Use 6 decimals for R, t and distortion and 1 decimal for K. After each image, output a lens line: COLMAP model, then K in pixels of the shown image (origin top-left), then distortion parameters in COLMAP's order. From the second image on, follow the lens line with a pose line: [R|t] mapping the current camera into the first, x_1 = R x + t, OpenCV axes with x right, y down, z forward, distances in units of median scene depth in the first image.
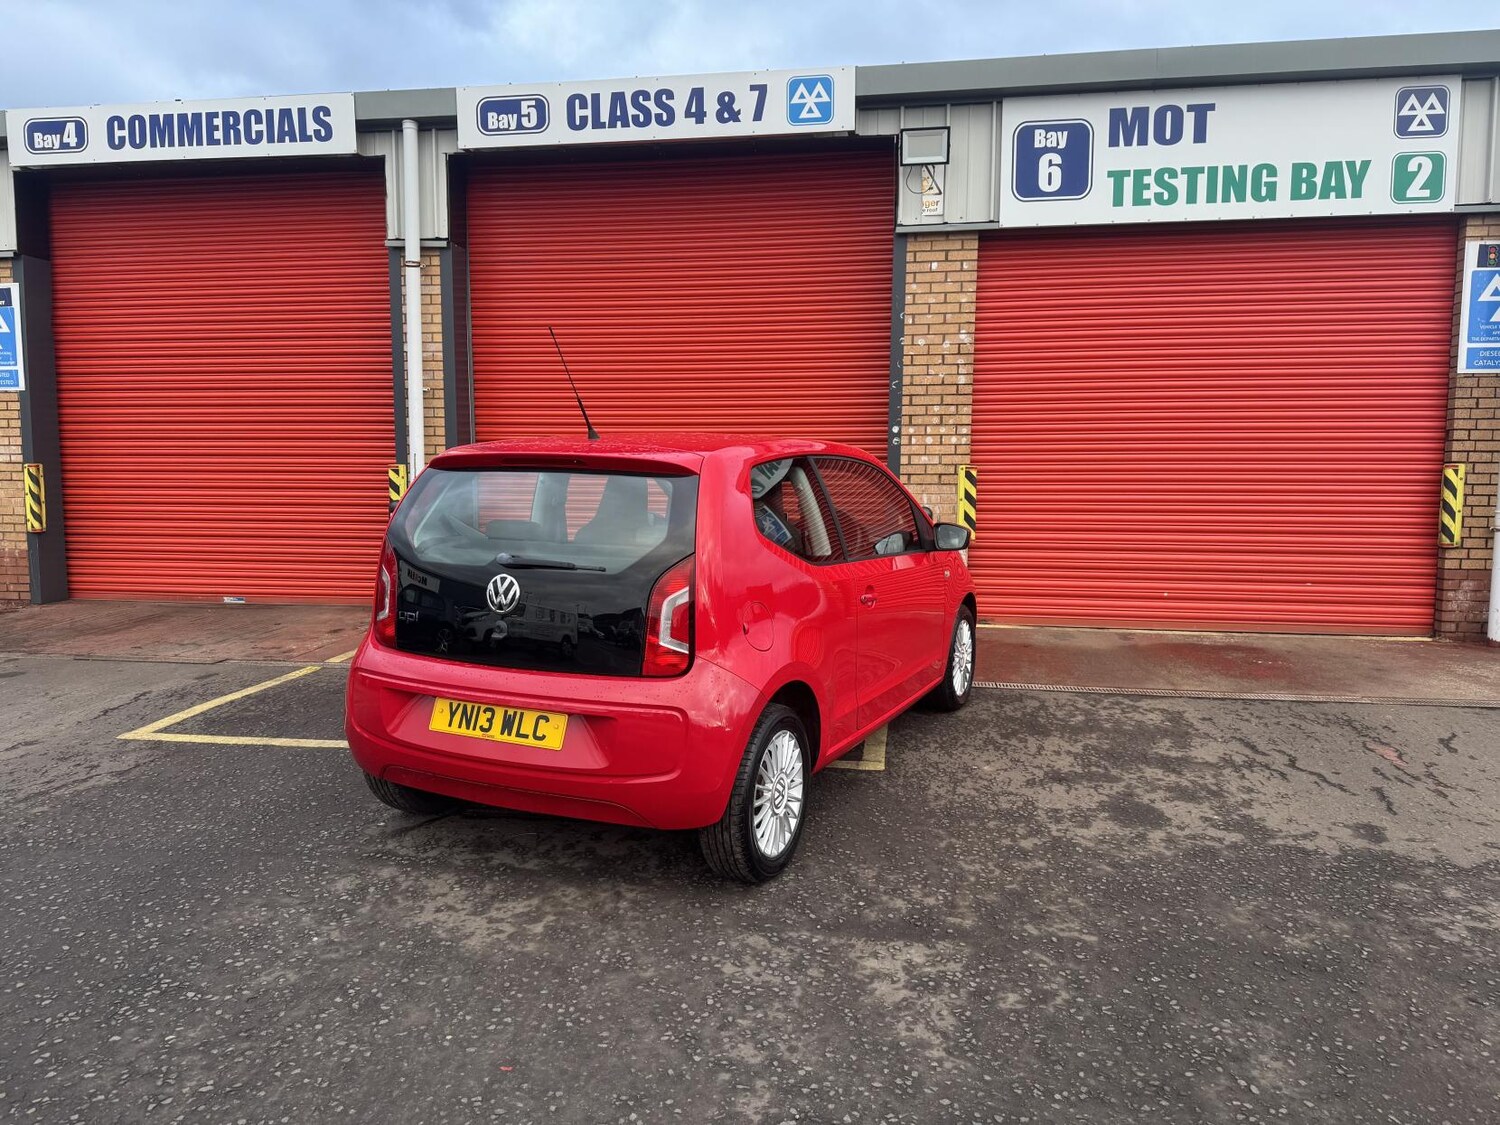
lens RADIAL K [[1049.4, 0, 743.6], [0, 1049.4, 570.7], [0, 0, 1]] dist [0.050566, -0.059510]
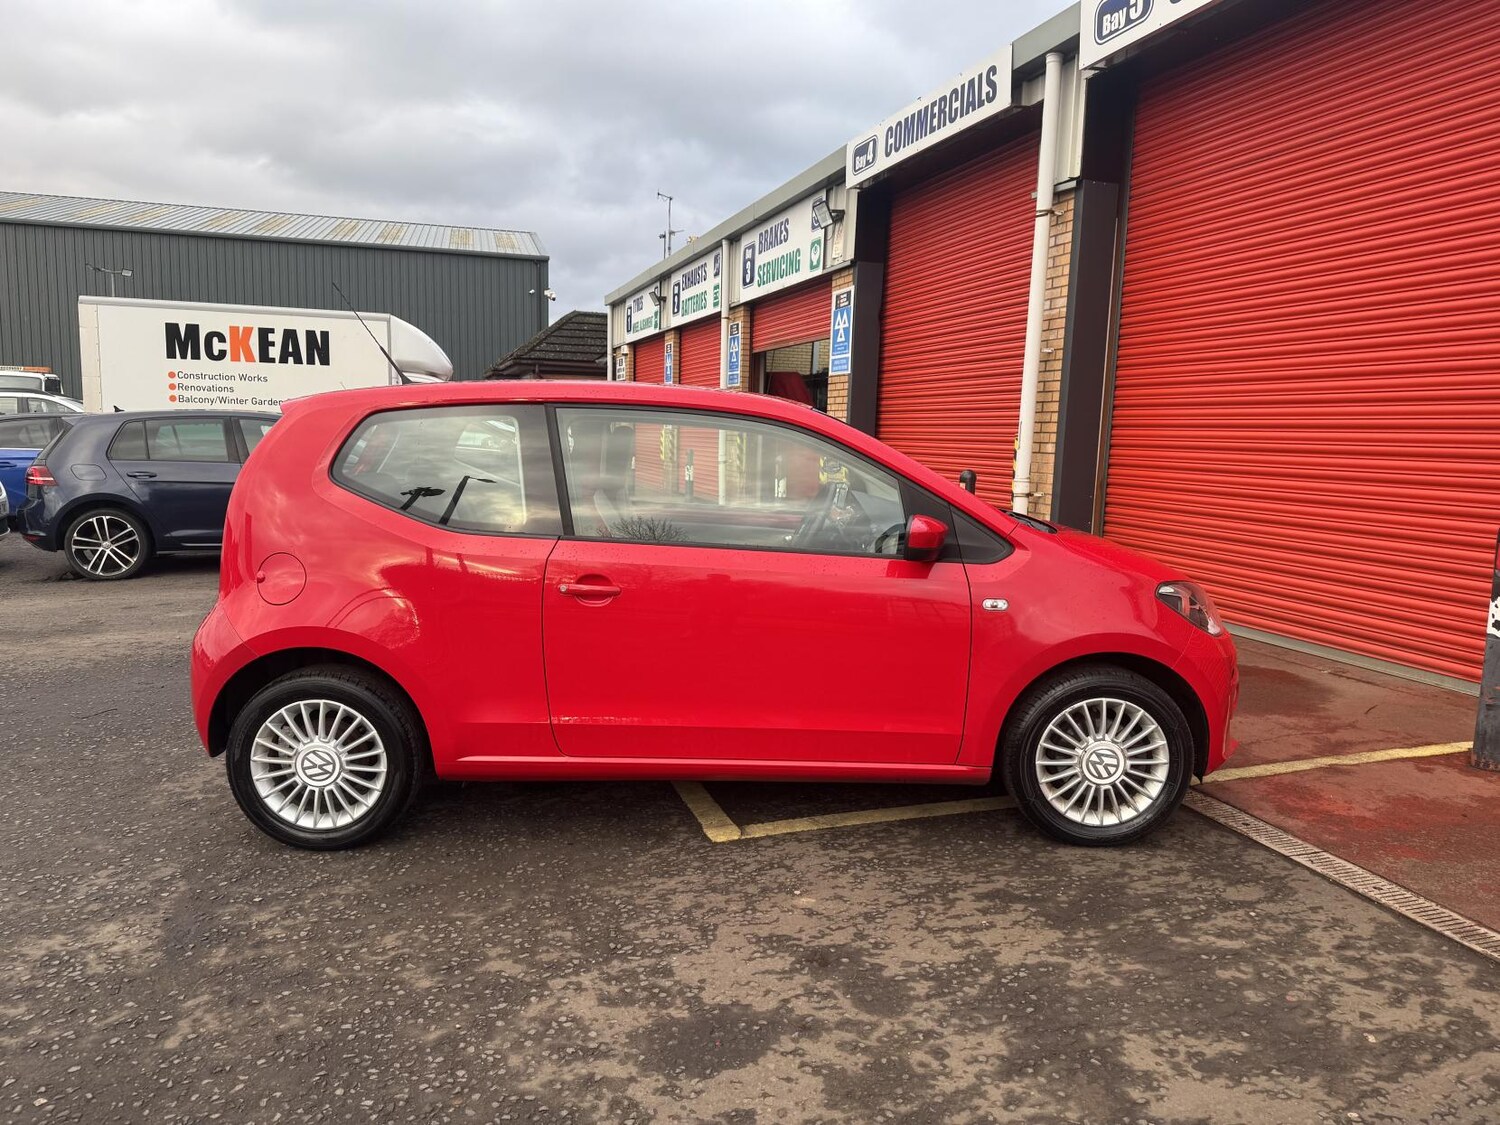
lens RADIAL K [[1049.4, 0, 736.5], [0, 1049.4, 558.8], [0, 0, 1]] dist [0.050566, -0.059510]
pose [[0.447731, 0.116786, -0.886509, 0.459357], [-0.111022, 0.991023, 0.074483, -0.035491], [0.887249, 0.065074, 0.456677, 0.405476]]
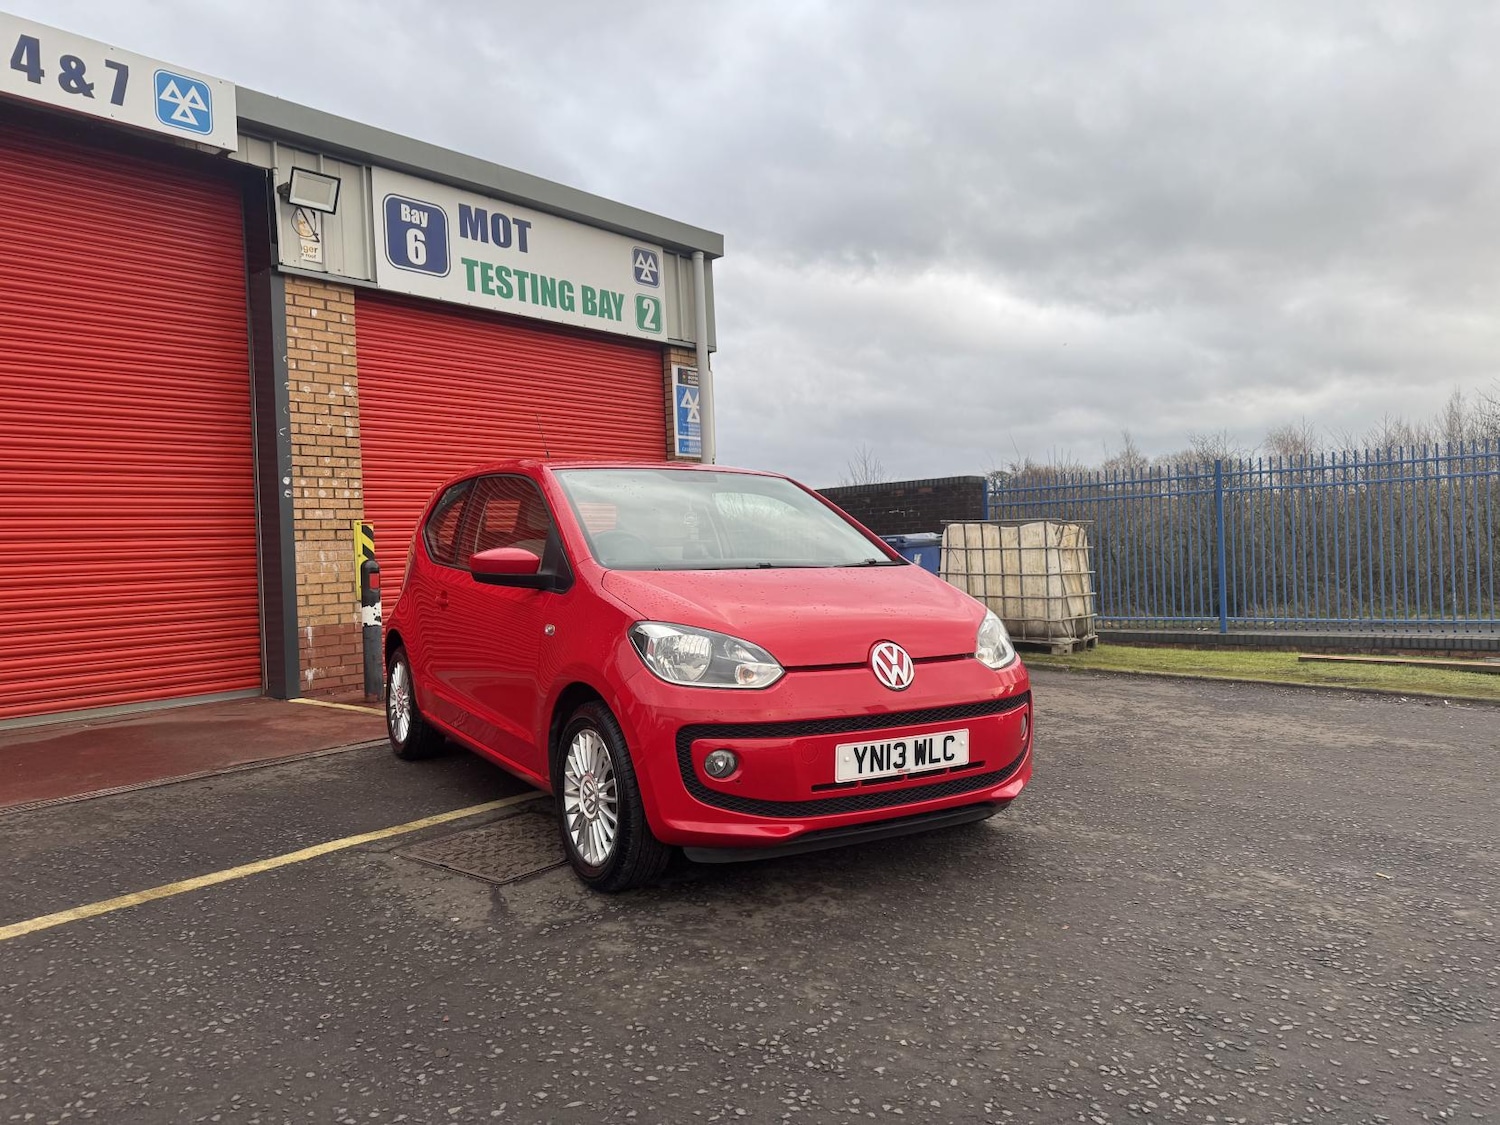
lens RADIAL K [[1049.4, 0, 753.4], [0, 1049.4, 557.1], [0, 0, 1]] dist [0.050566, -0.059510]
pose [[0.518181, -0.026732, 0.854853, -0.458797], [0.120905, 0.991763, -0.042275, 0.020273], [-0.846682, 0.125262, 0.517145, 0.202973]]
